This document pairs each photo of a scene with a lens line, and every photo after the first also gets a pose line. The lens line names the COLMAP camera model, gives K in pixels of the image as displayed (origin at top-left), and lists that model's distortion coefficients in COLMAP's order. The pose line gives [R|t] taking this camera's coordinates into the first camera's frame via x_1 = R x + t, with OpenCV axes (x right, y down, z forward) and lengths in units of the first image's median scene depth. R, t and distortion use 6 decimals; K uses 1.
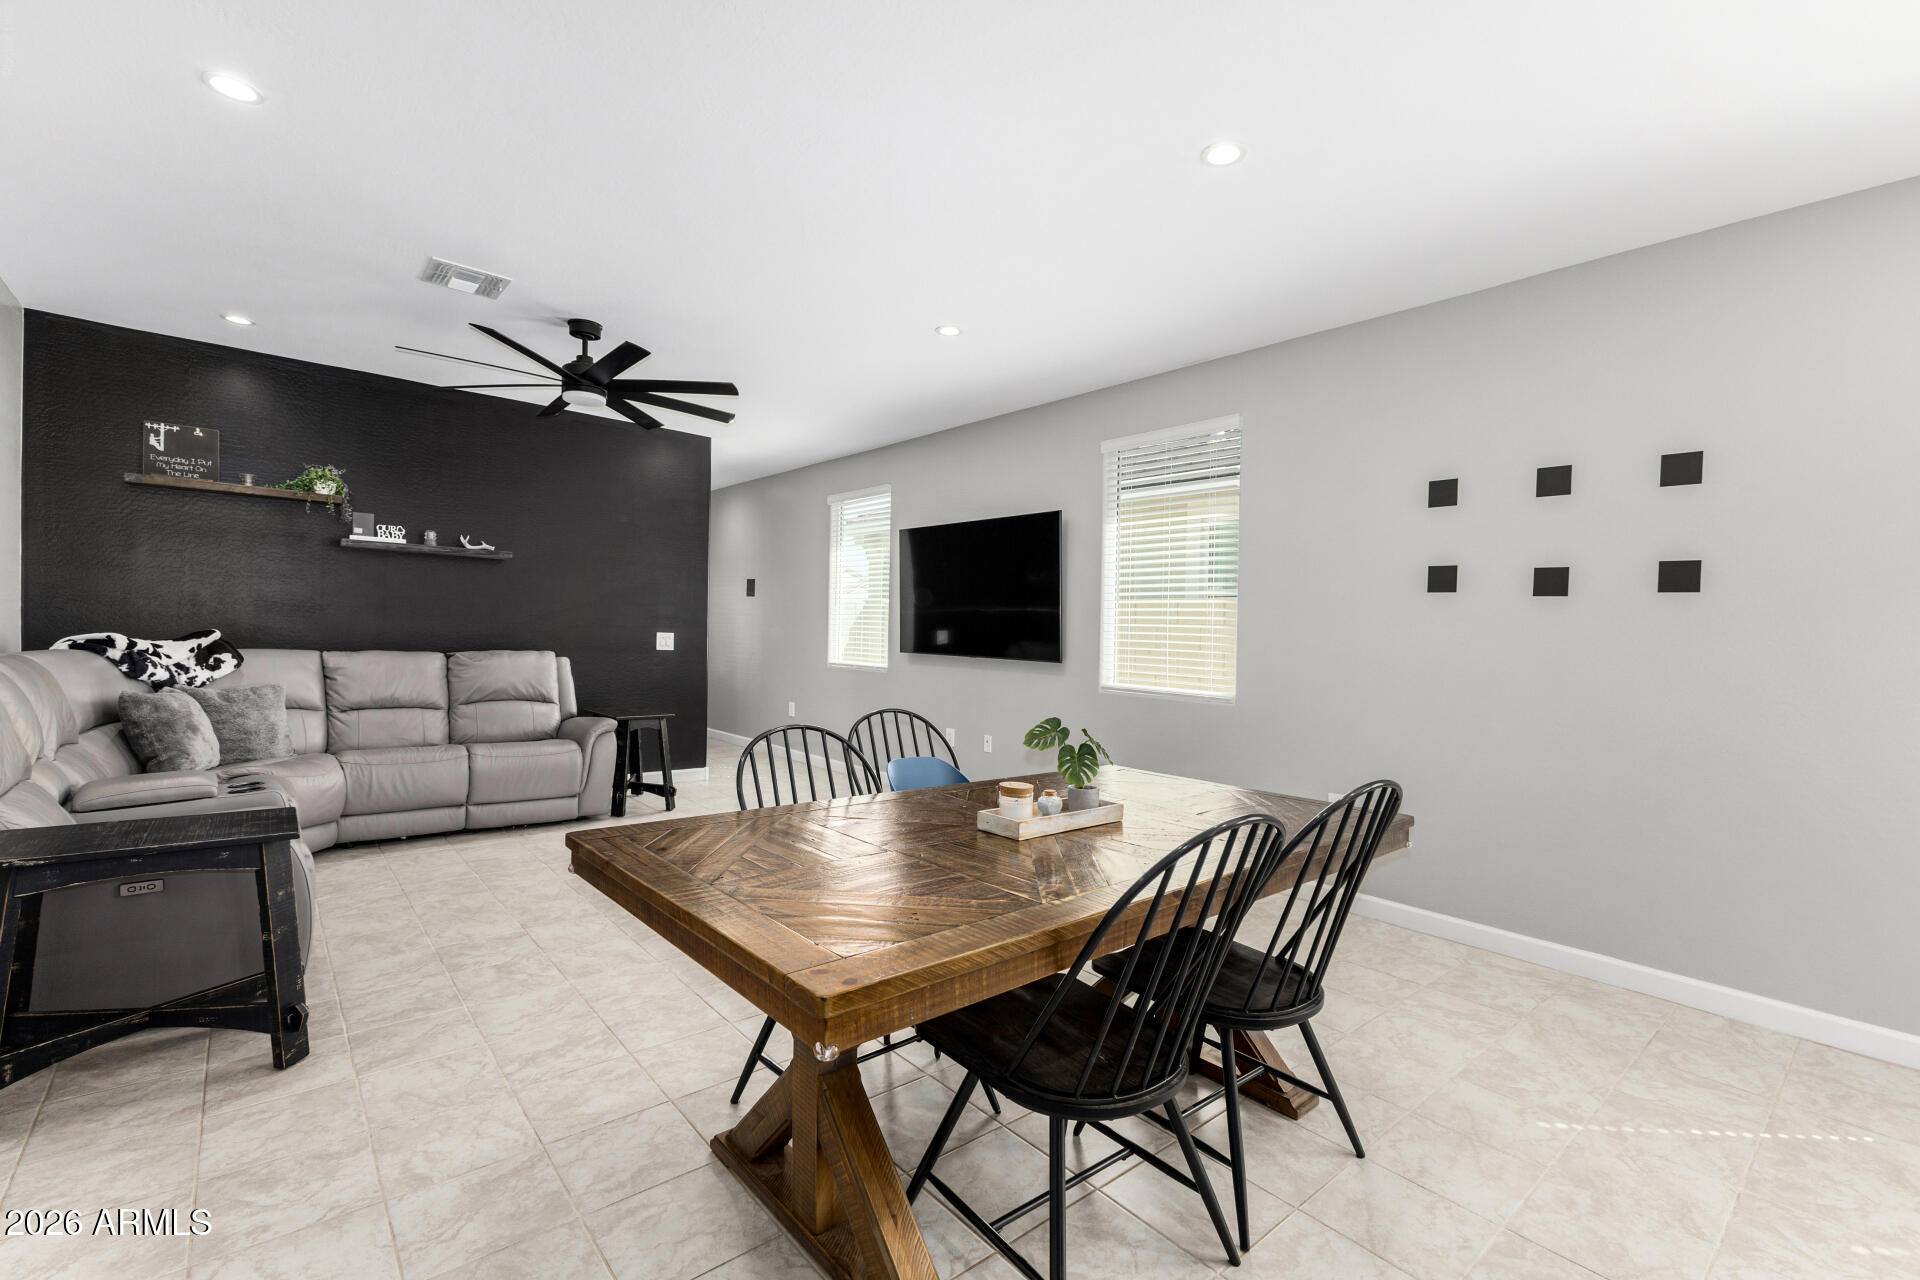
lens RADIAL K [[831.2, 0, 954.7], [0, 831.2, 650.0], [0, 0, 1]] dist [0.009024, -0.000070]
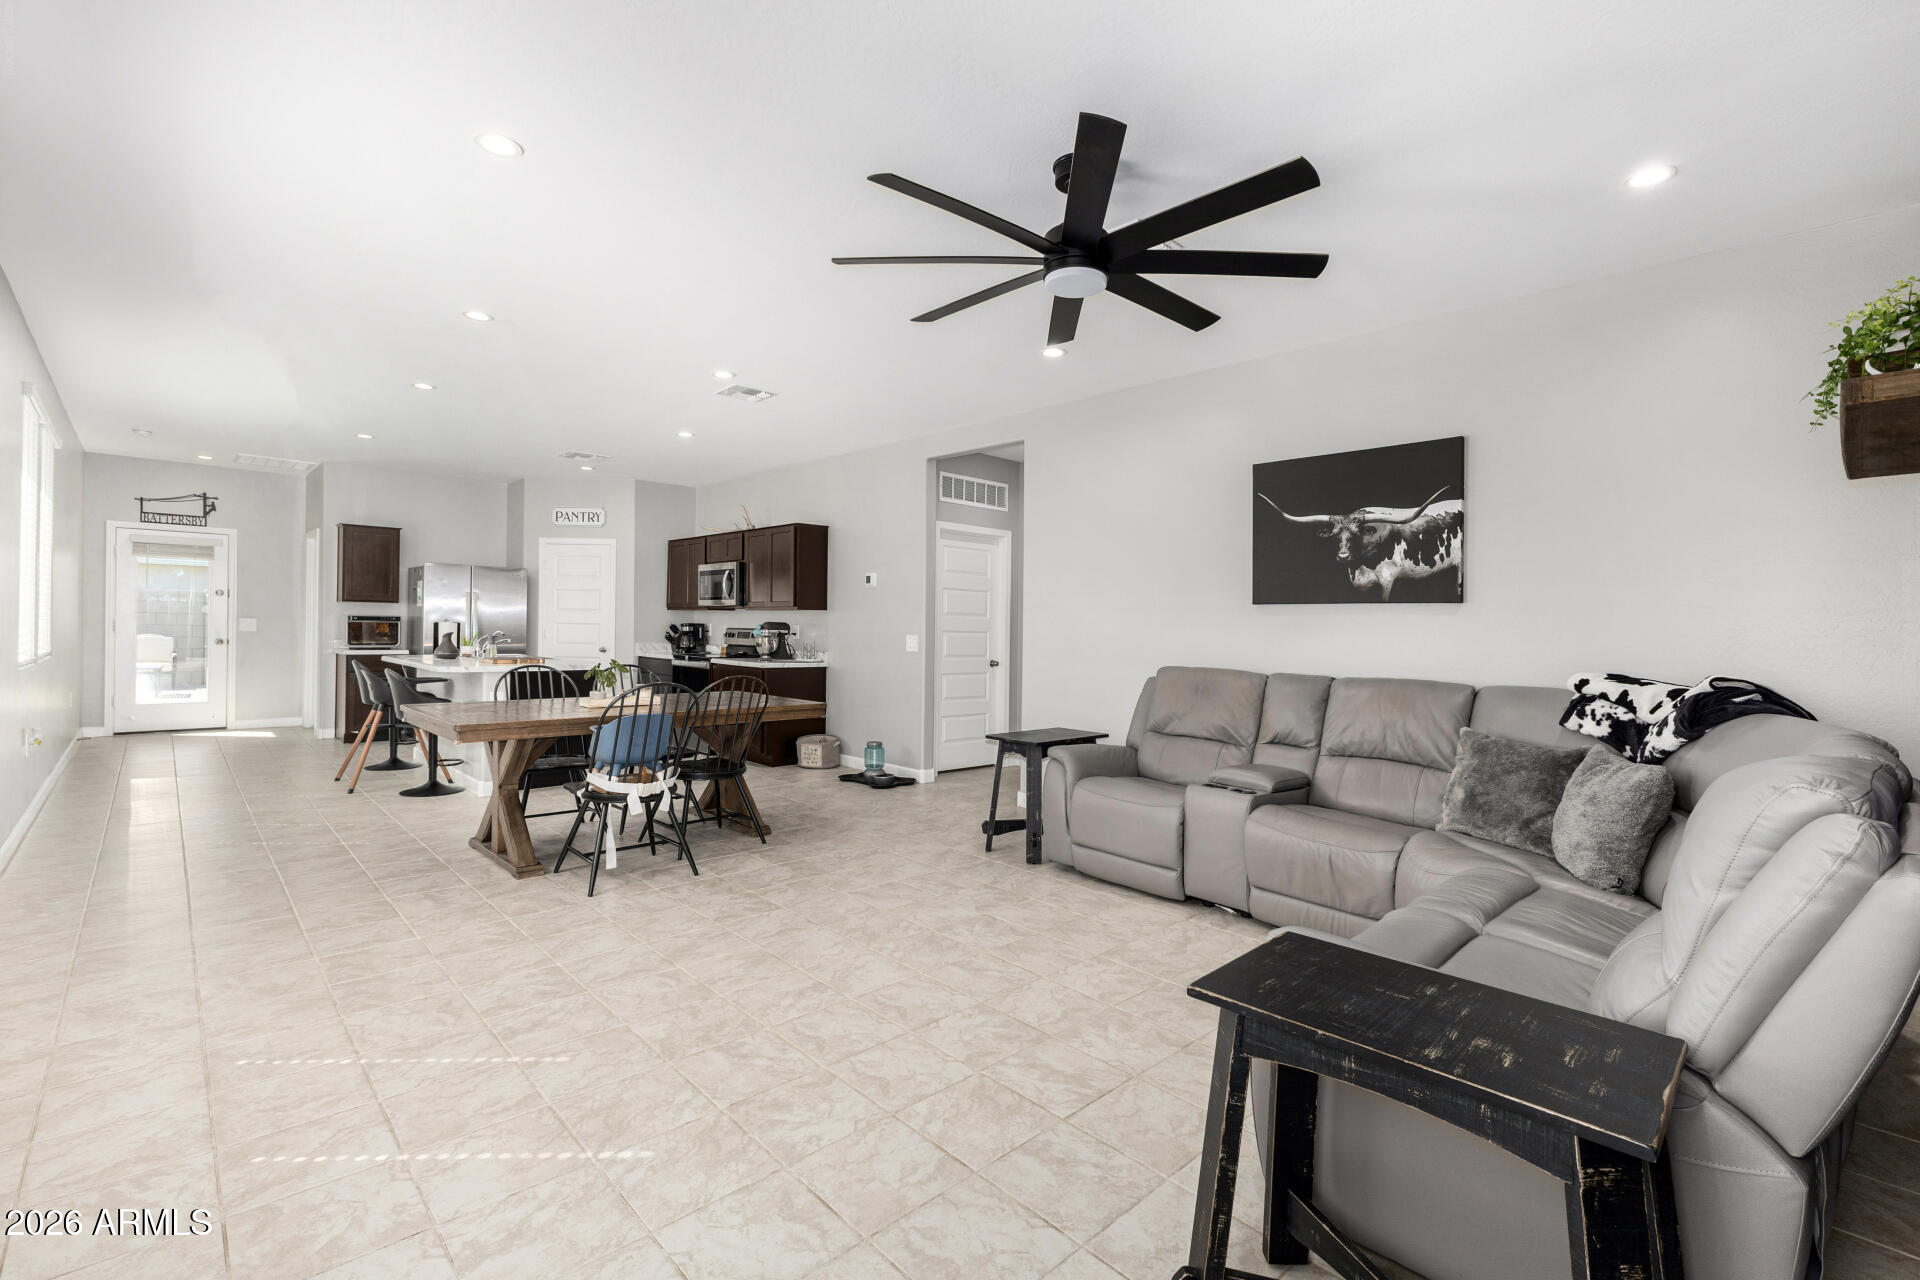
lens RADIAL K [[843.2, 0, 967.3], [0, 843.2, 629.2], [0, 0, 1]] dist [0.018758, -0.000233]
pose [[-0.996915, -0.050970, -0.059682, -0.437851], [-0.052061, 0.998502, 0.016860, -0.052556], [0.058733, 0.019915, -0.998075, 2.227429]]
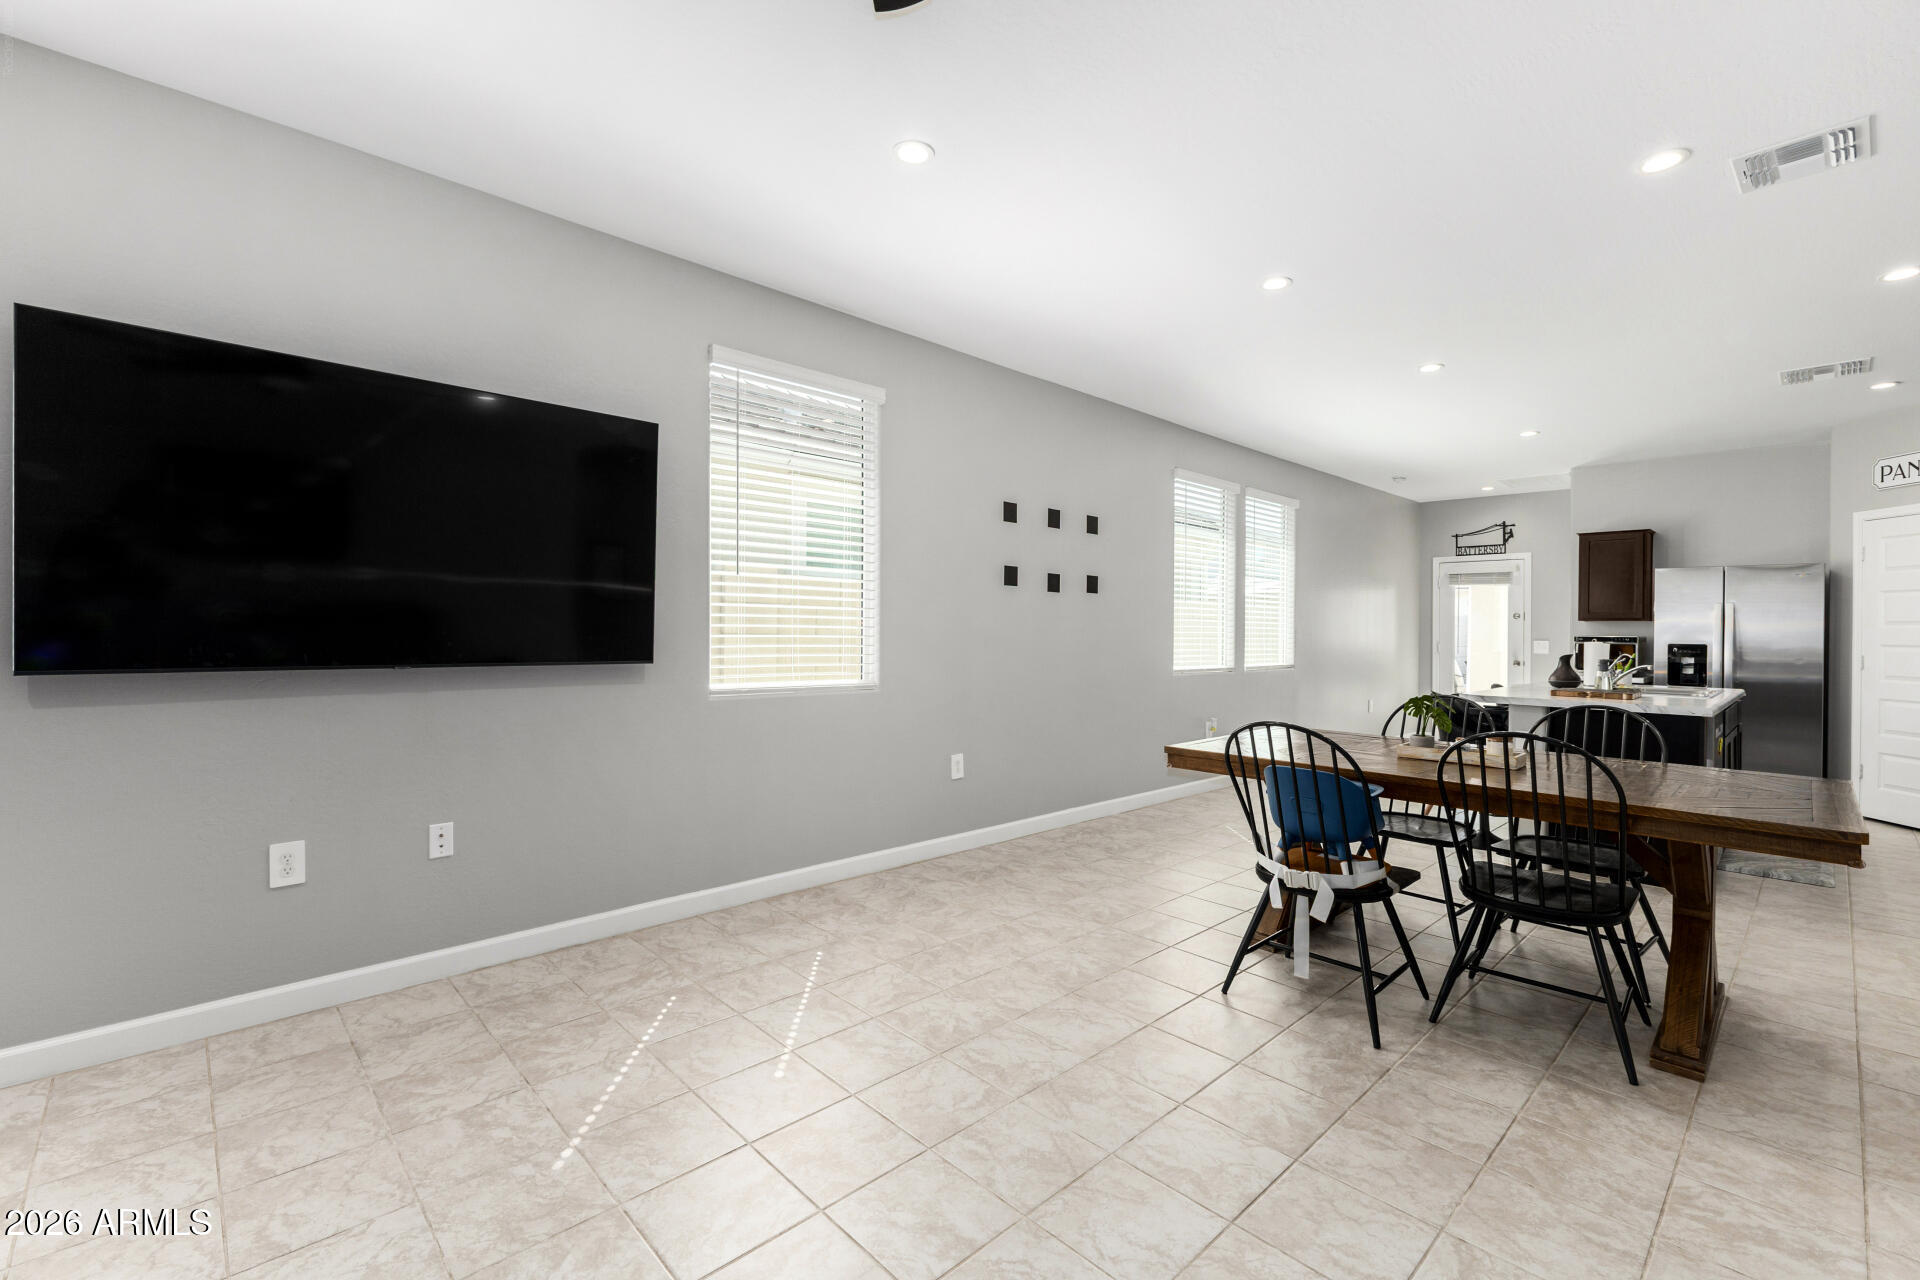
lens RADIAL K [[833.5, 0, 960.0], [0, 833.5, 640.0], [0, 0, 1]] dist [0.021980, -0.011180]
pose [[-0.061833, -0.043863, 0.997122, -0.867586], [0.003247, 0.999020, 0.044148, -0.047587], [-0.998081, 0.005968, -0.061630, 1.330039]]
